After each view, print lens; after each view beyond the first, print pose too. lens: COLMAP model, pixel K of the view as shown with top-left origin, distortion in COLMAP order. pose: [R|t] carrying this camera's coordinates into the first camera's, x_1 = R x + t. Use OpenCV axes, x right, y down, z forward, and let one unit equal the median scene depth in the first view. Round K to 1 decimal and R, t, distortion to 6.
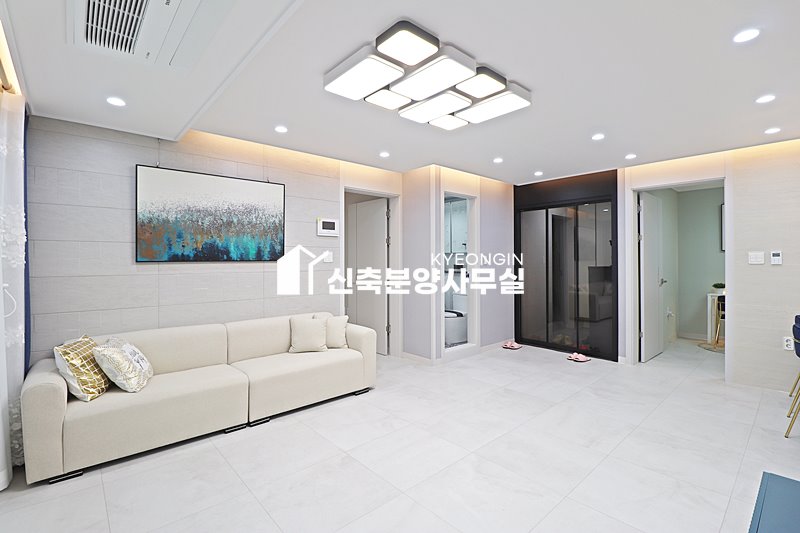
lens RADIAL K [[367.9, 0, 394.6], [0, 367.9, 261.9], [0, 0, 1]] dist [-0.006902, -0.009400]
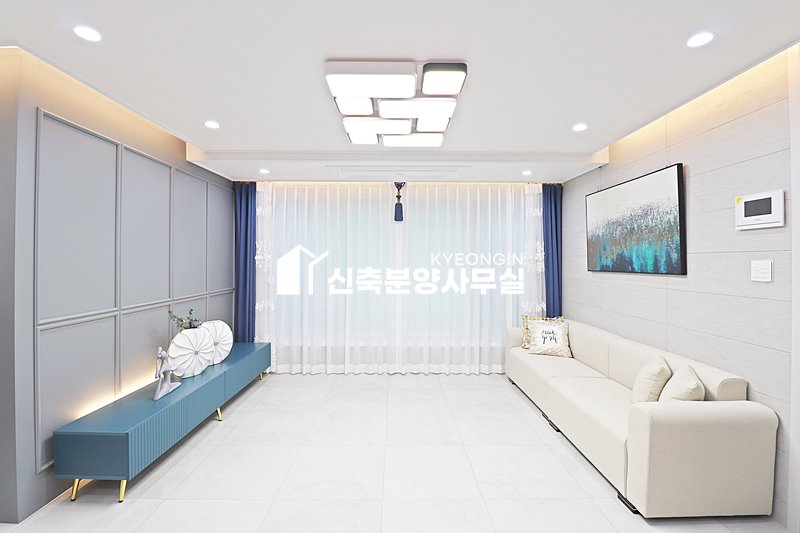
lens RADIAL K [[367.9, 0, 399.1], [0, 367.9, 259.3], [0, 0, 1]] dist [-0.006902, -0.009400]
pose [[-0.651472, -0.006069, -0.758648, 0.604193], [-0.009032, 0.999959, -0.000244, -0.029622], [0.758619, 0.006693, -0.651500, 1.145728]]
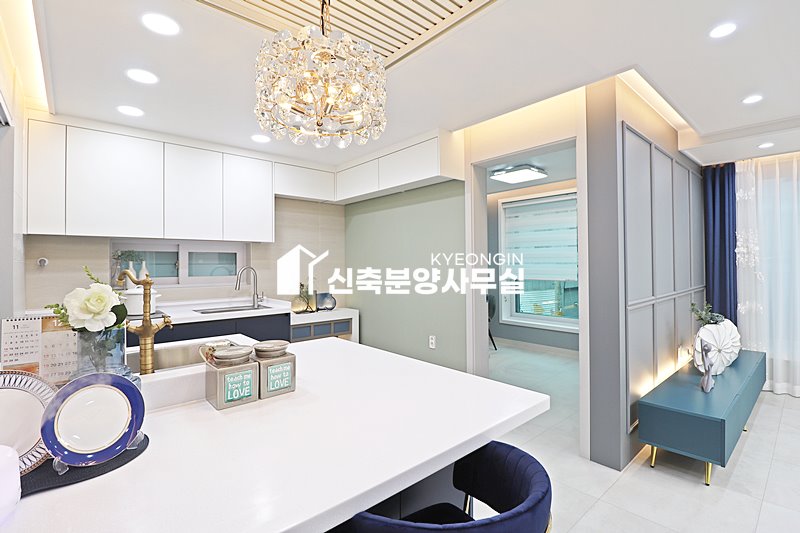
lens RADIAL K [[367.9, 0, 396.4], [0, 367.9, 261.8], [0, 0, 1]] dist [-0.006902, -0.009400]
pose [[-0.999954, 0.009308, 0.002337, 0.975447], [0.009313, 0.999954, 0.002097, -0.008239], [-0.002318, 0.002119, -0.999995, 1.018255]]
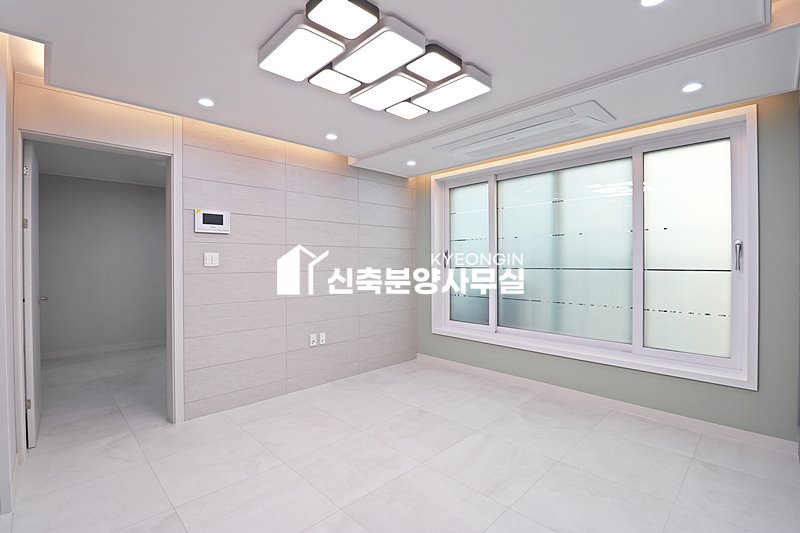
lens RADIAL K [[367.9, 0, 406.6], [0, 367.9, 265.3], [0, 0, 1]] dist [-0.006902, -0.009400]
pose [[-0.998628, 0.007969, -0.051753, 0.063944], [0.007284, 0.999884, 0.013412, -0.000001], [0.051854, 0.013017, -0.998570, 1.285727]]
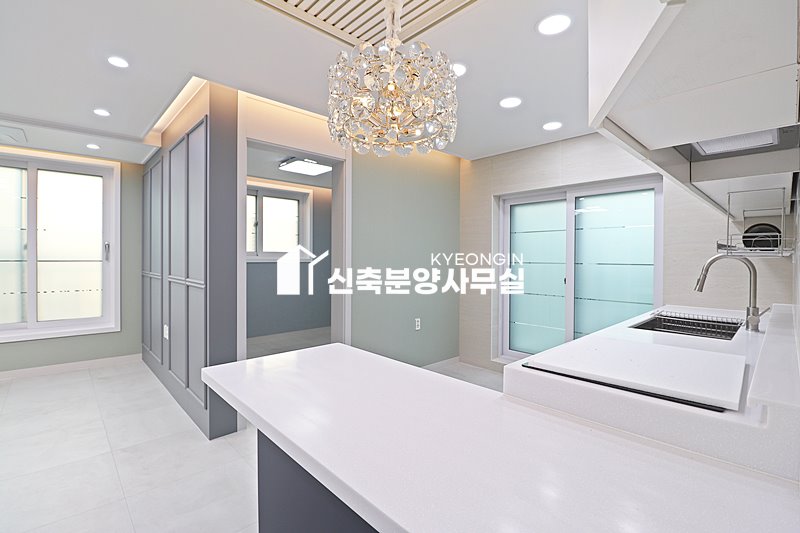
lens RADIAL K [[367.9, 0, 399.7], [0, 367.9, 261.6], [0, 0, 1]] dist [-0.006902, -0.009400]
pose [[0.018862, 0.015872, -0.999696, 0.592439], [-0.010210, 0.999825, 0.015682, -0.000002], [0.999770, 0.009911, 0.019021, 1.528463]]
